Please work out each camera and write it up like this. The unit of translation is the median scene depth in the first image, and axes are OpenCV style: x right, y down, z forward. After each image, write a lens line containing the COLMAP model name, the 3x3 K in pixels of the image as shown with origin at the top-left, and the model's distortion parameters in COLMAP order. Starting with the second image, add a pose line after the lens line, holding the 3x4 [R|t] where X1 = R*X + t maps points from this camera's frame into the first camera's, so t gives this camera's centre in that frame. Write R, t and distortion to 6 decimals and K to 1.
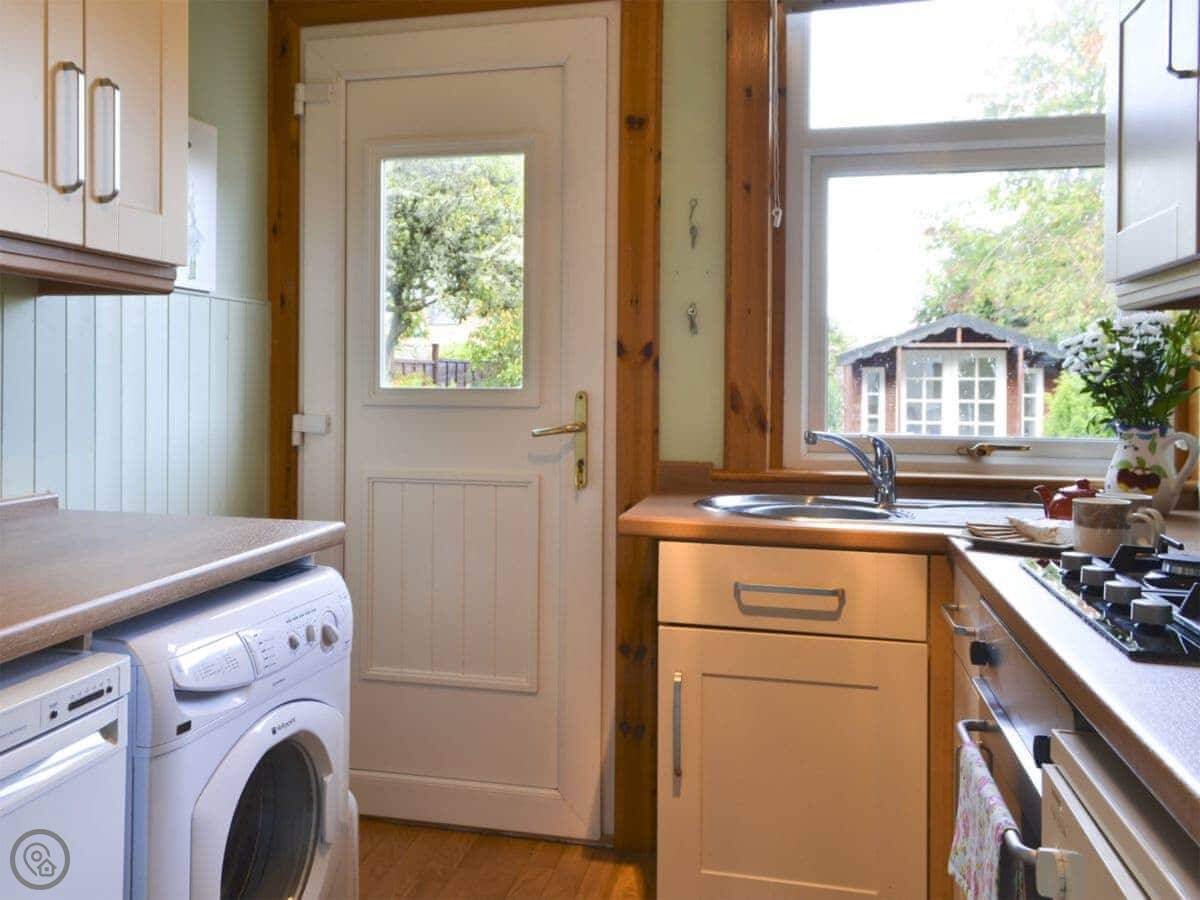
lens RADIAL K [[2216.0, 0, 600.0], [0, 2216.0, 450.0], [0, 0, 1]] dist [0.044861, 0.228971]
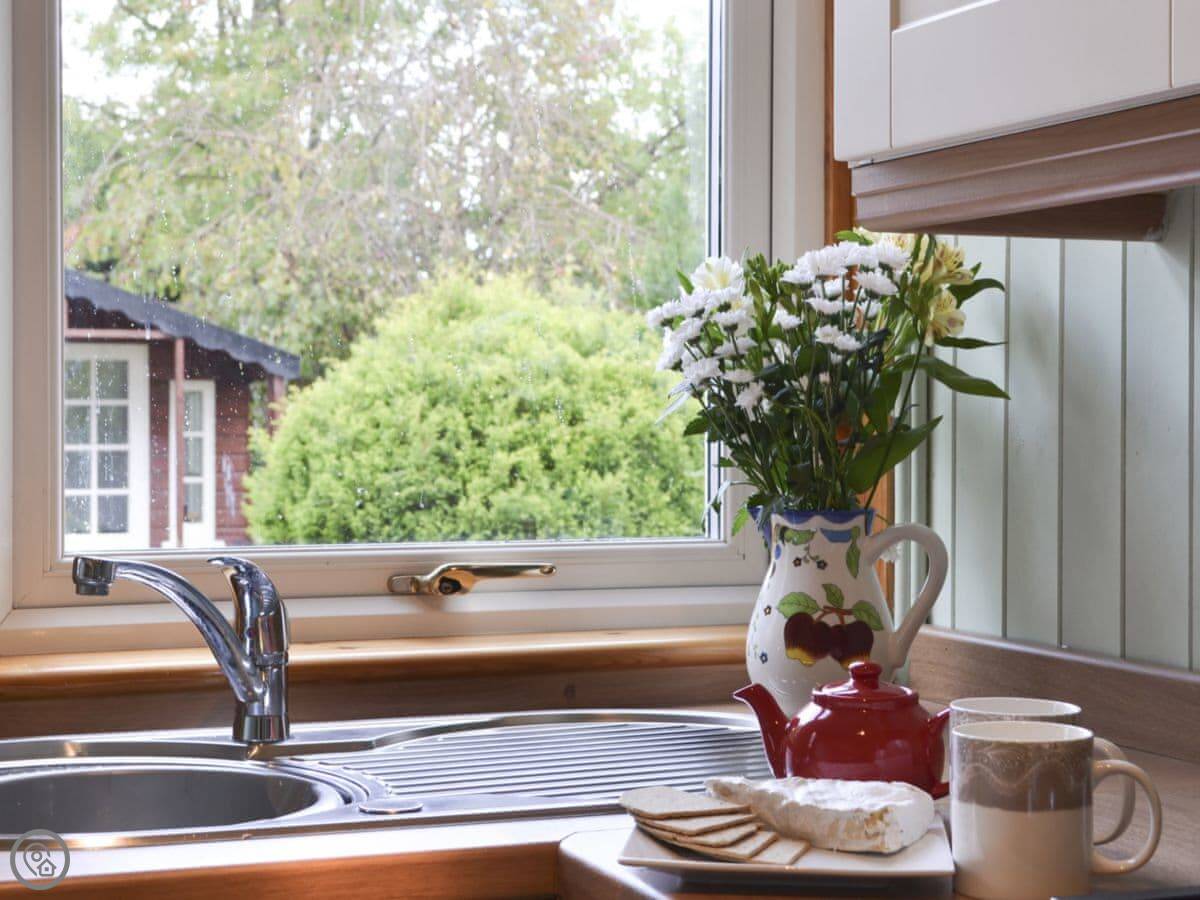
lens RADIAL K [[2216.0, 0, 600.0], [0, 2216.0, 450.0], [0, 0, 1]] dist [0.044861, 0.228971]
pose [[0.803932, -0.014882, 0.594535, -0.043090], [0.021716, 0.999755, -0.004339, -0.021202], [-0.594324, 0.016399, 0.804058, 0.675195]]
